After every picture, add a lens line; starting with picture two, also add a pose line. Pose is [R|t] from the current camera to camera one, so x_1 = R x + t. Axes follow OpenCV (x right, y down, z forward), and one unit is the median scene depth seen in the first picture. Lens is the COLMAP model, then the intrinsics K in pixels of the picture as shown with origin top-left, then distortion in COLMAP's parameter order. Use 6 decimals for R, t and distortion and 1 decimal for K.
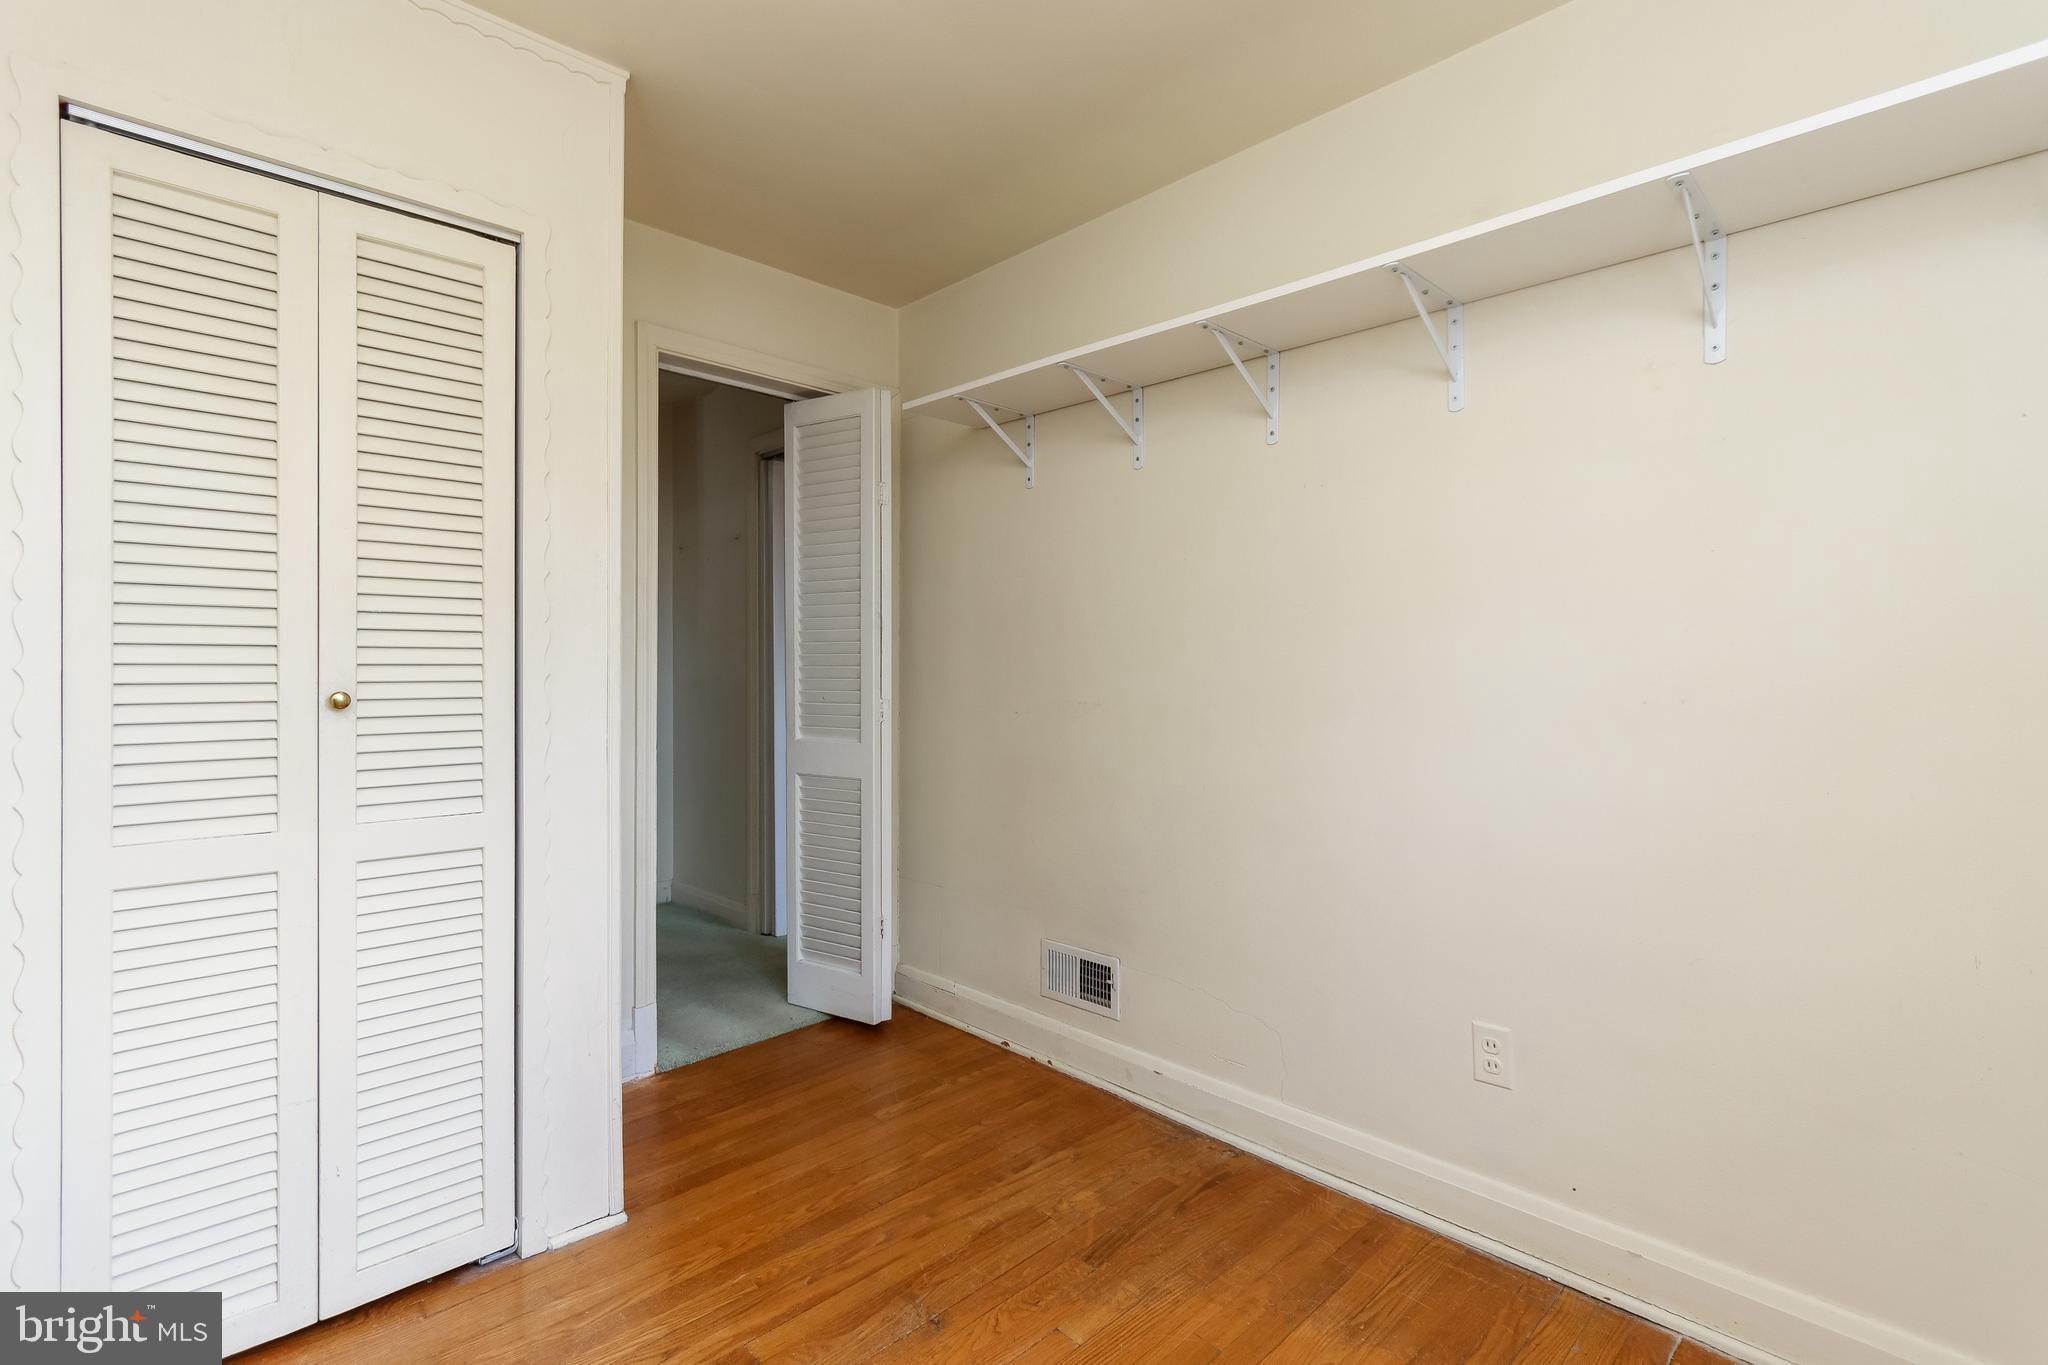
lens RADIAL K [[936.2, 0, 1013.7], [0, 936.2, 661.8], [0, 0, 1]] dist [-0.000456, -0.000196]
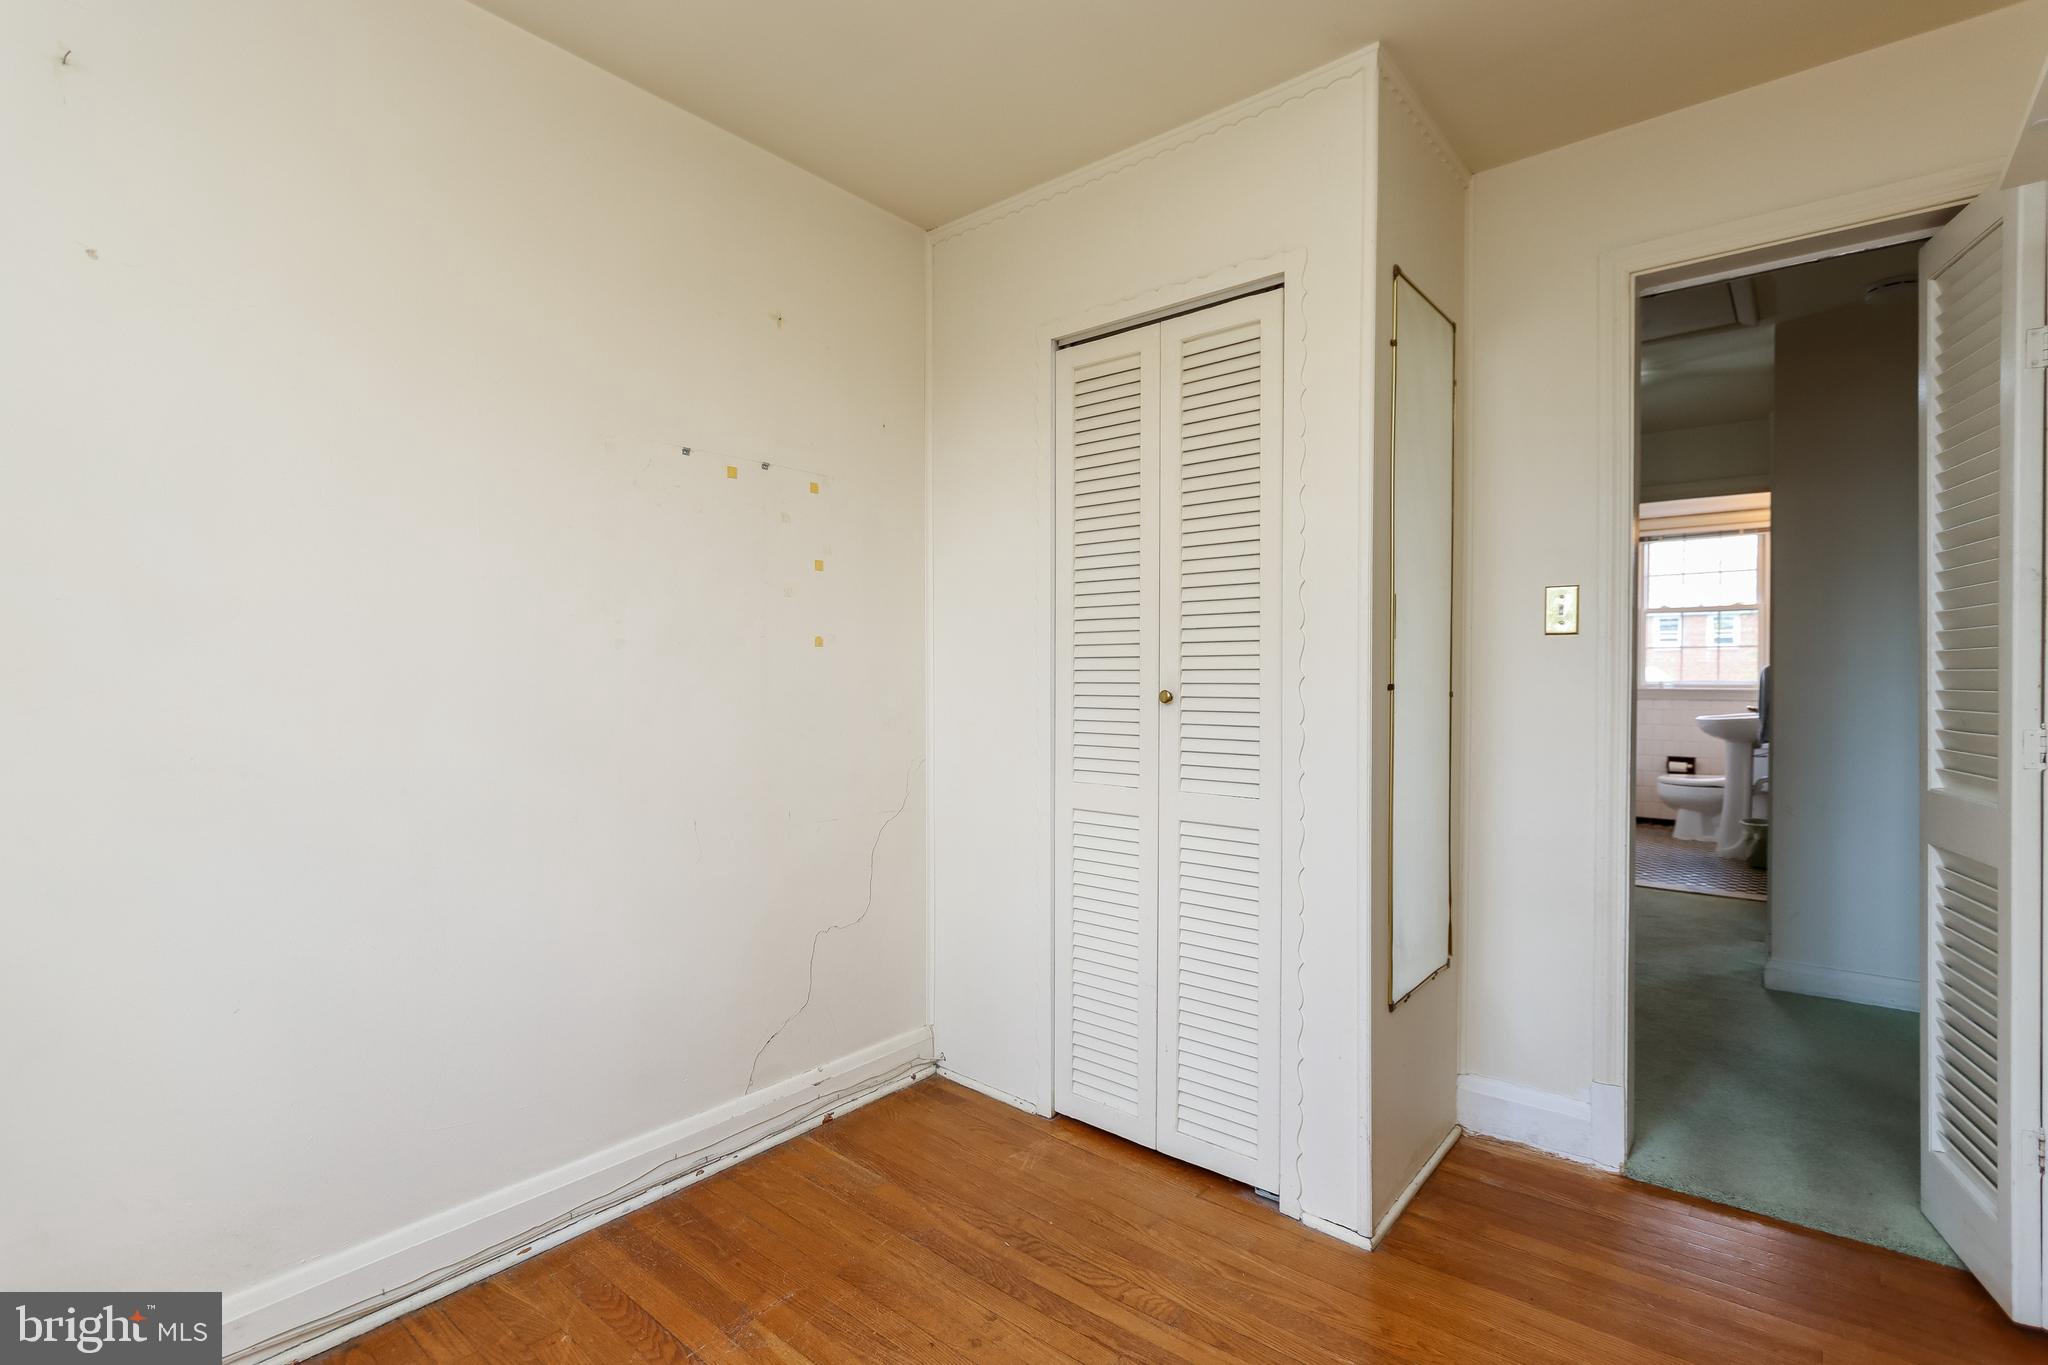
lens RADIAL K [[943.7, 0, 1021.8], [0, 943.7, 679.9], [0, 0, 1]] dist [0.000027, 0.000576]
pose [[0.117789, 0.000639, -0.993038, 0.550200], [0.004290, 0.999990, 0.001152, 0.013765], [0.993029, -0.004396, 0.117785, 0.588994]]
